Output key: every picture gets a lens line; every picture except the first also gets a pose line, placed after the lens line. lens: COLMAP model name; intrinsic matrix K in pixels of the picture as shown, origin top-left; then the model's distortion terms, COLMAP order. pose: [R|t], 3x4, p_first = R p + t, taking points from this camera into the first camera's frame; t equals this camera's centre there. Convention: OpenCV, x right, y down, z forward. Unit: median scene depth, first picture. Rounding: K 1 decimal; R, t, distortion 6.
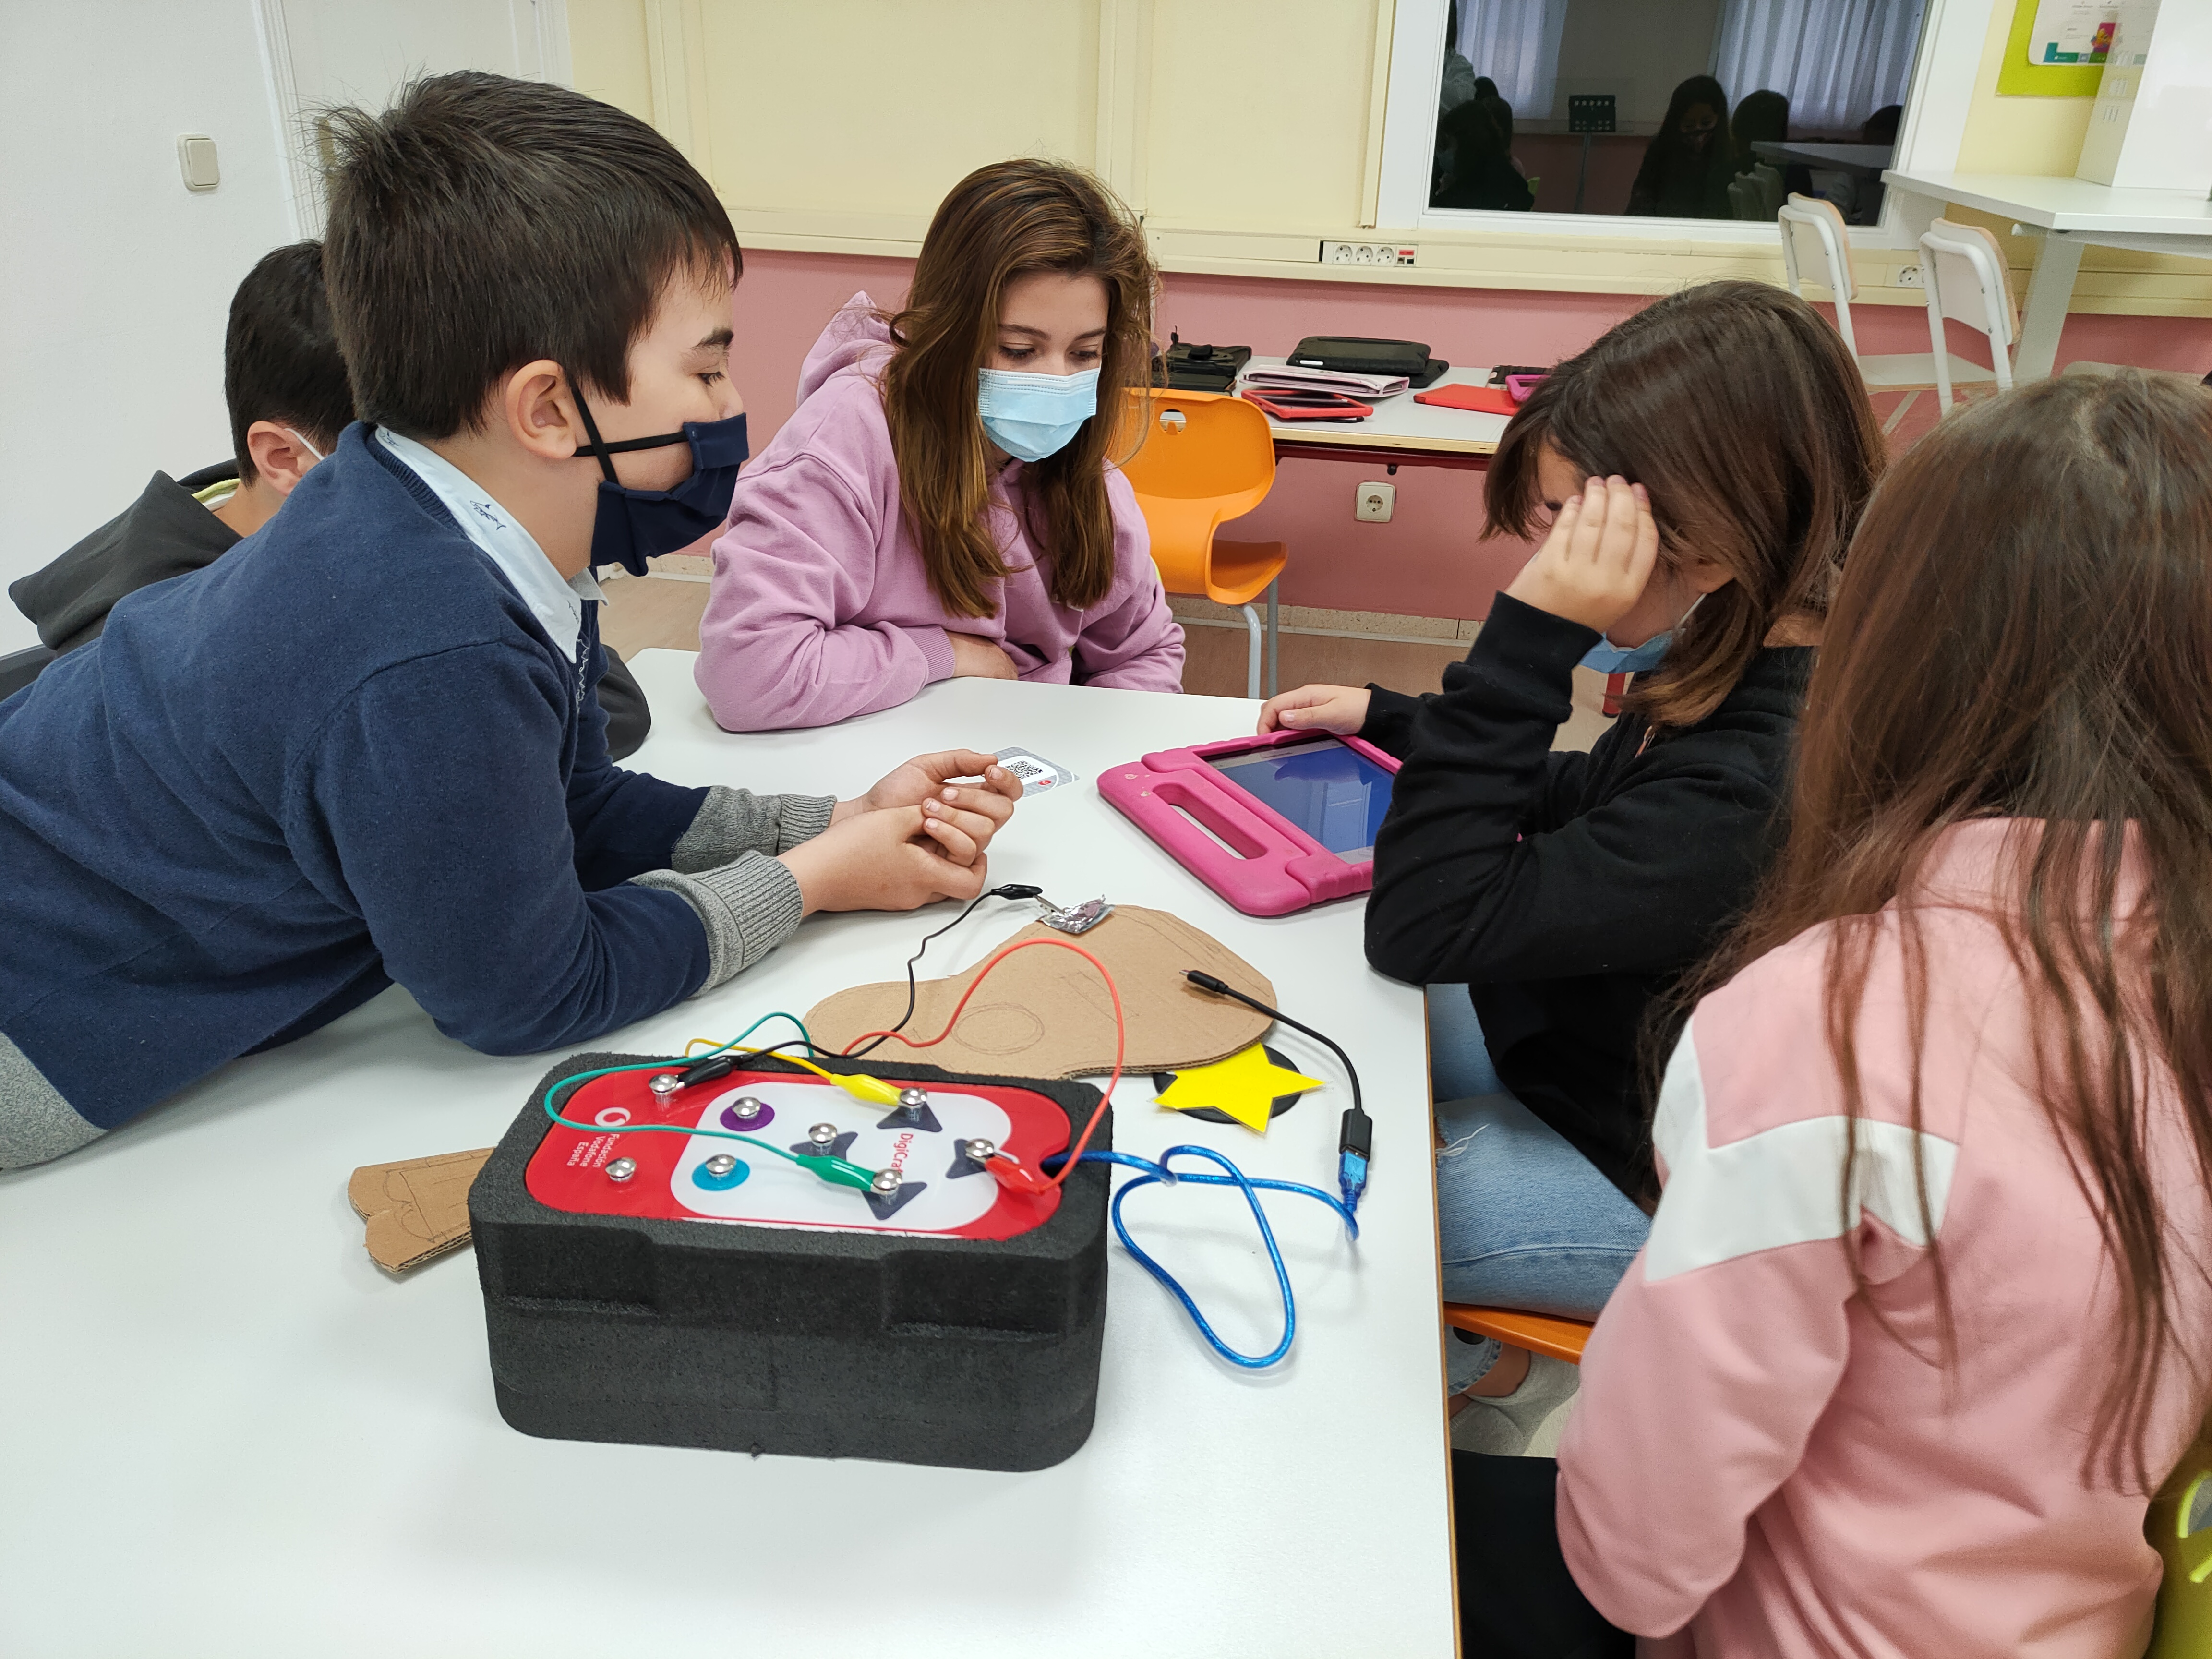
lens RADIAL K [[1679.7, 0, 1105.7], [0, 1679.7, 832.8], [0, 0, 1]] dist [-0.011603, -0.006563]
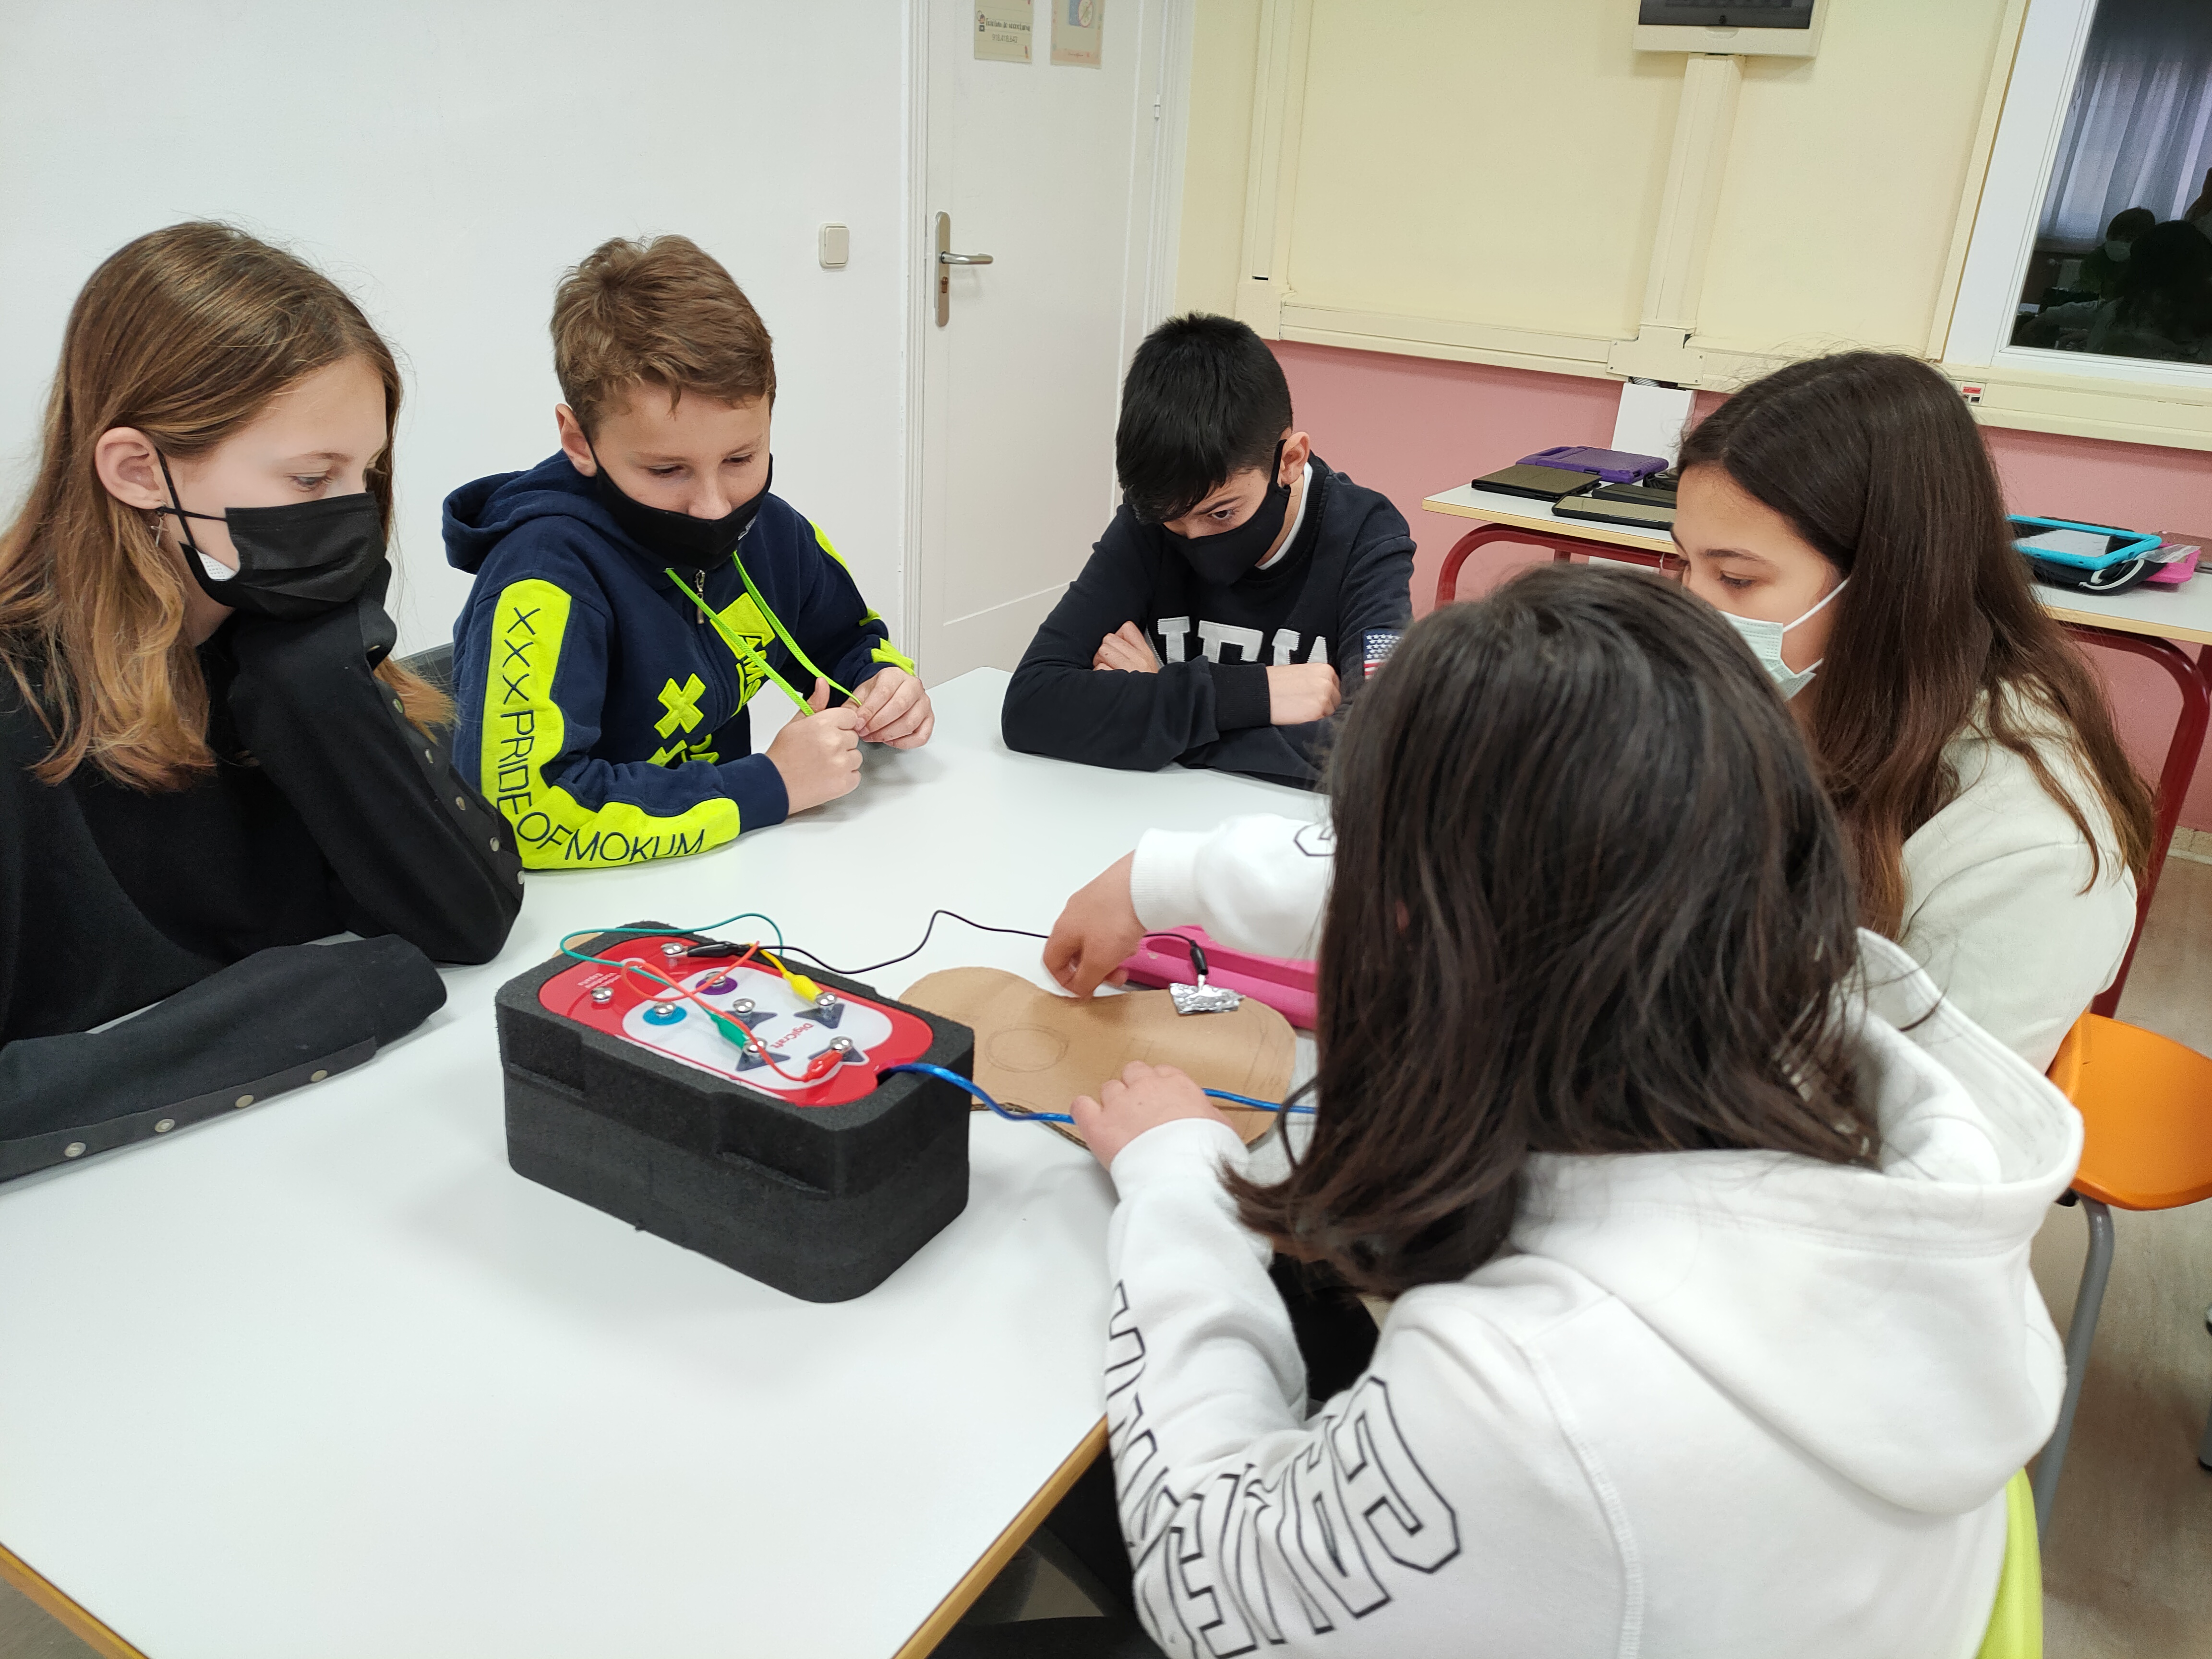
lens RADIAL K [[1679.7, 0, 1111.2], [0, 1679.7, 829.9], [0, 0, 1]] dist [-0.011603, -0.006563]
pose [[0.899085, 0.176337, -0.400689, 0.586363], [-0.197231, 0.980294, -0.011143, 0.004489], [0.390828, 0.089047, 0.916146, -0.089600]]
